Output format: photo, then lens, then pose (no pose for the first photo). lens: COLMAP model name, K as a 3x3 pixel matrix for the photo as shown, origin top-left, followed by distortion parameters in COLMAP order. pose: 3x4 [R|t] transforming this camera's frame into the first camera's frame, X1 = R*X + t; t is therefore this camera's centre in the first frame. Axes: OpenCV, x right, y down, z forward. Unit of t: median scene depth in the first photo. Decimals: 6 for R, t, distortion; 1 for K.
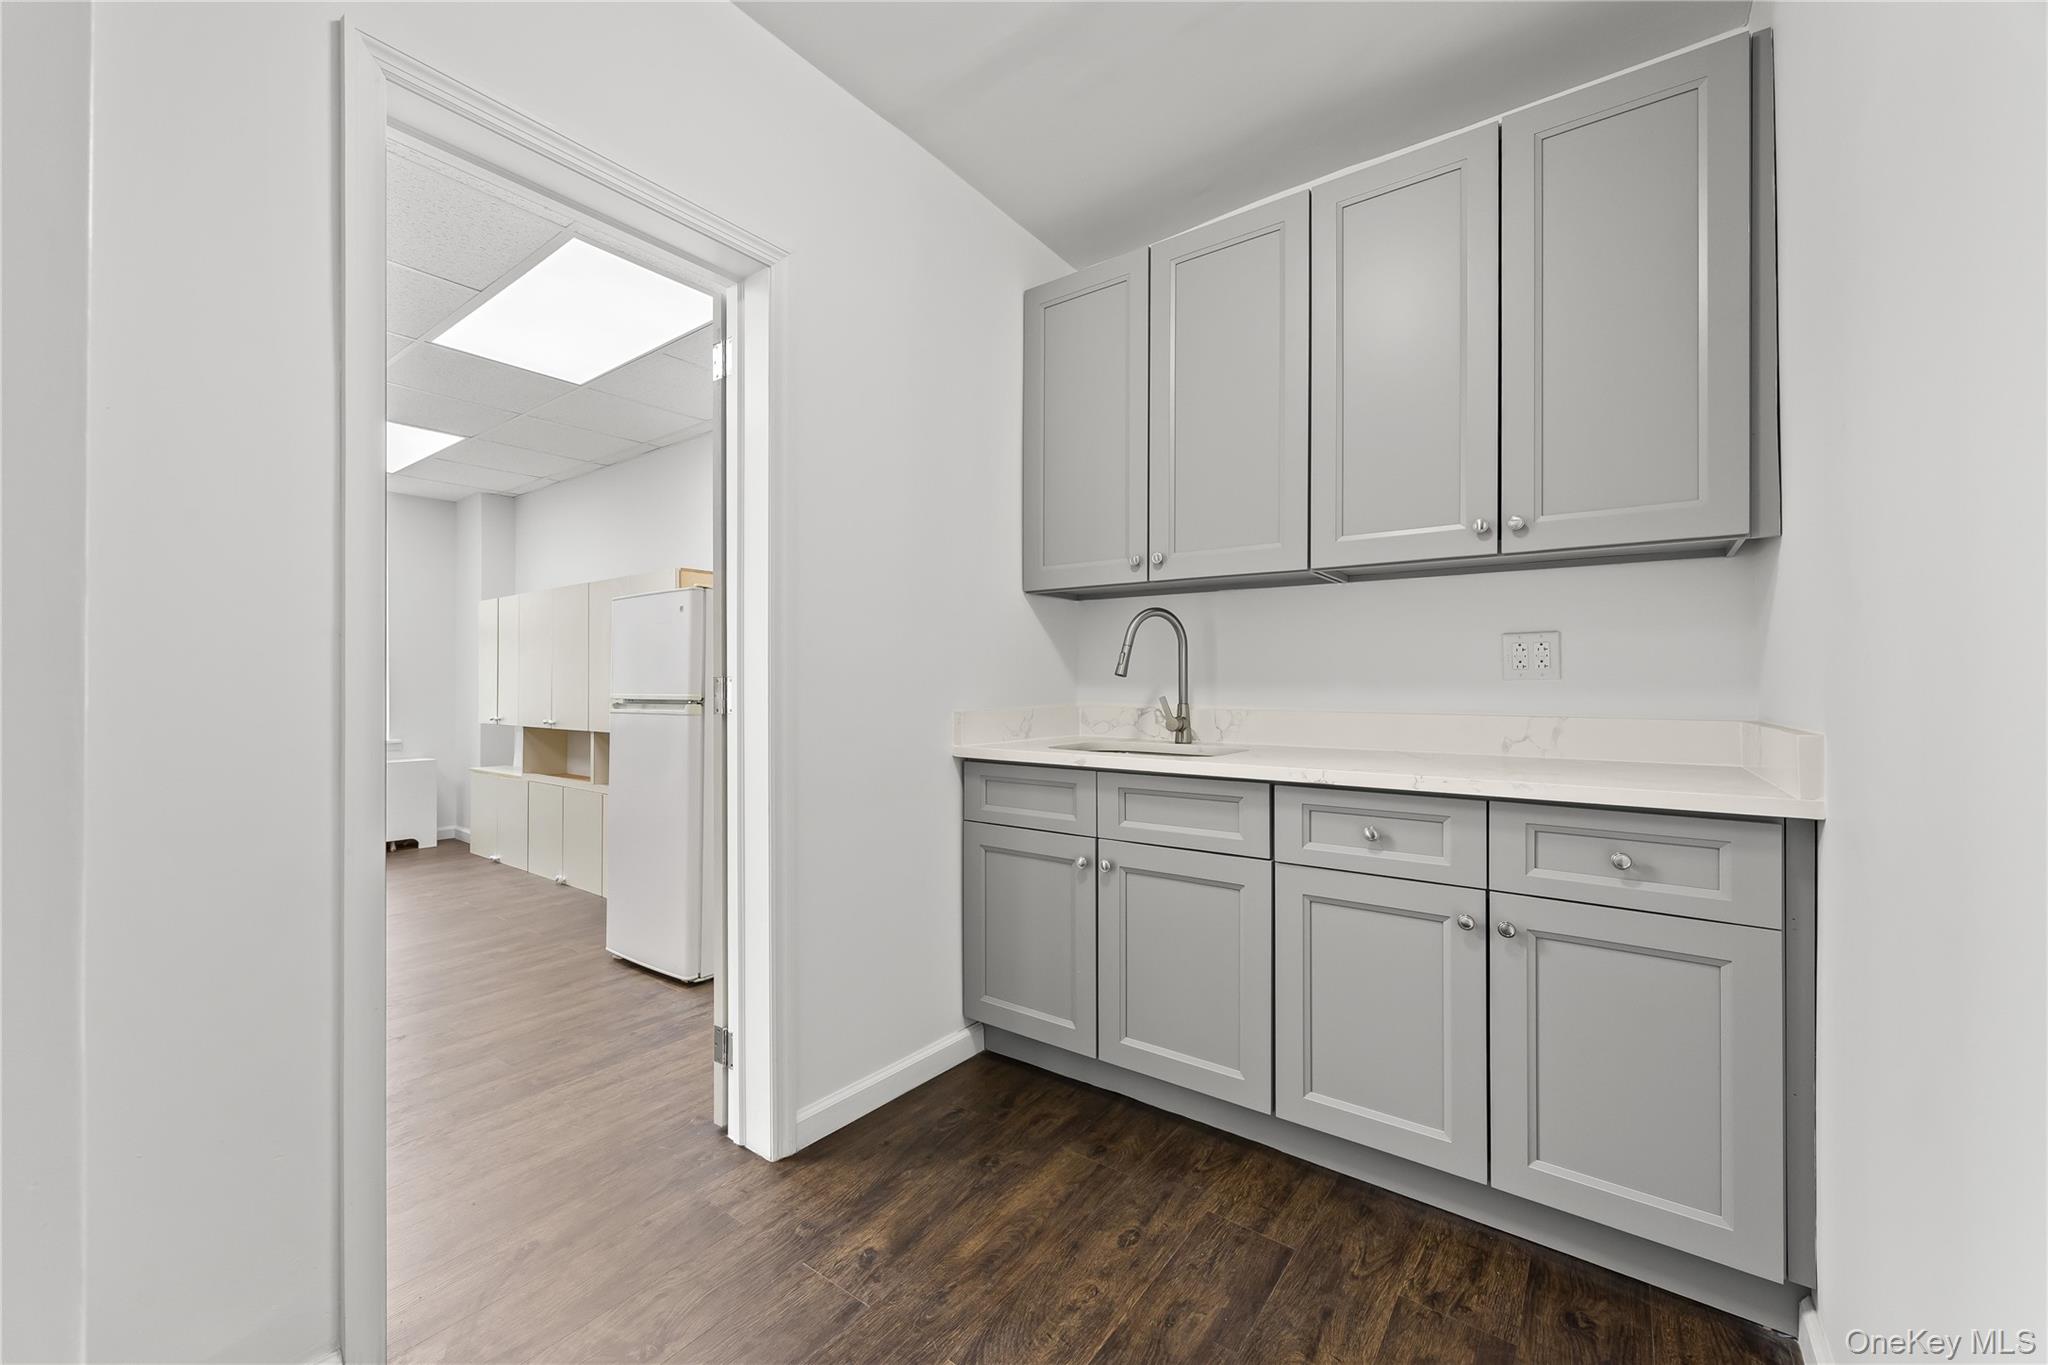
lens RADIAL K [[791.9, 0, 1016.1], [0, 791.9, 672.0], [0, 0, 1]] dist [0.019437, -0.000049]
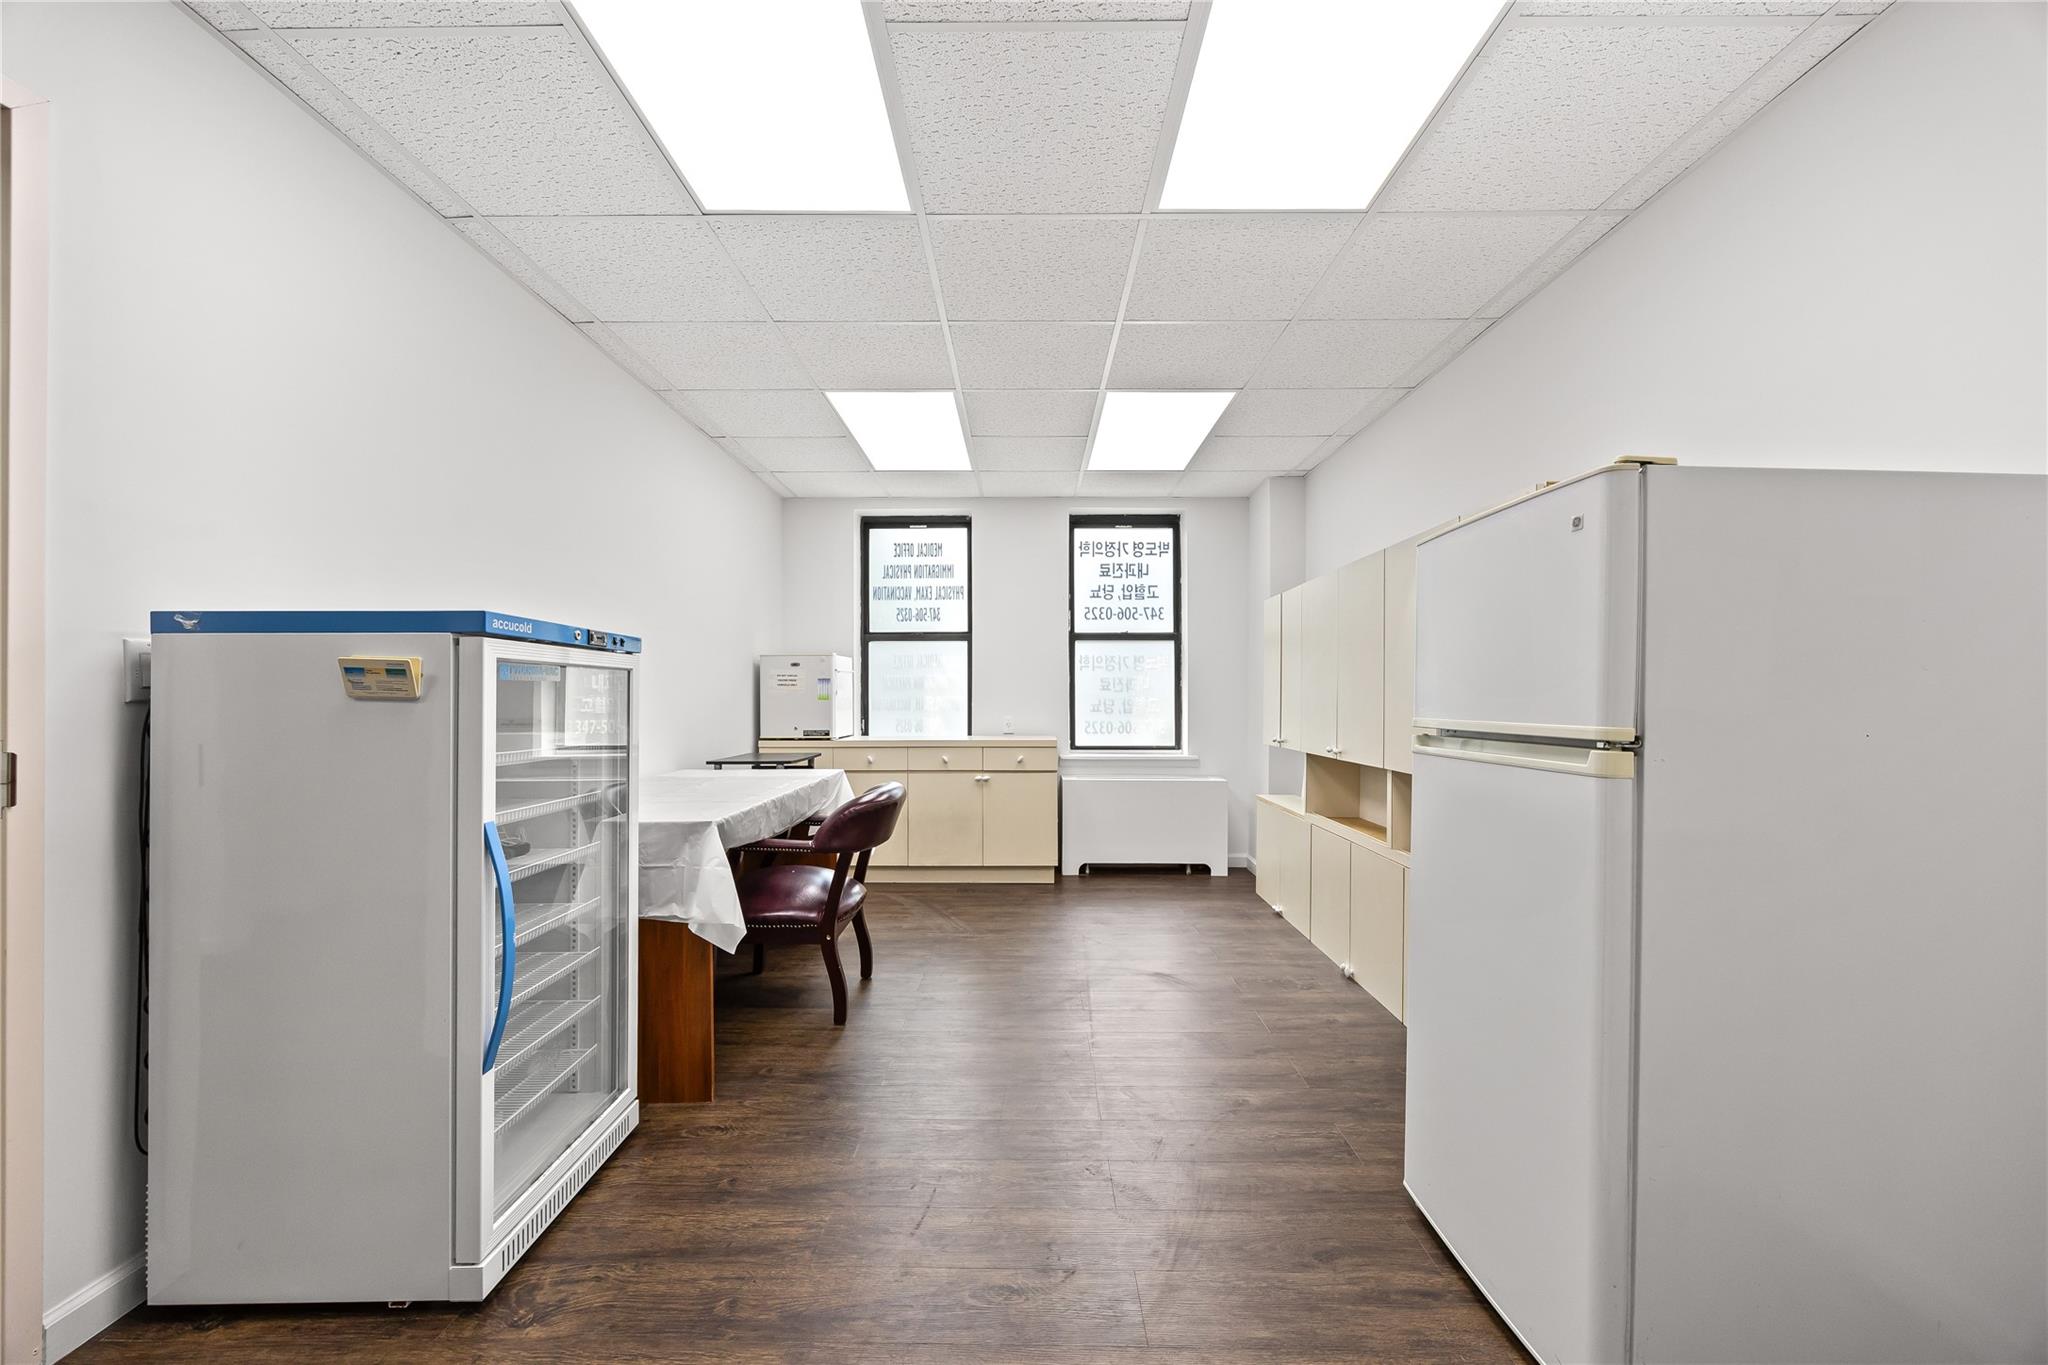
lens RADIAL K [[791.9, 0, 1022.4], [0, 791.9, 684.4], [0, 0, 1]] dist [0.019437, -0.000049]
pose [[0.595162, 0.001270, -0.803605, -0.159155], [-0.007861, 0.999960, -0.004241, 0.006523], [0.803568, 0.008842, 0.595148, 0.317600]]
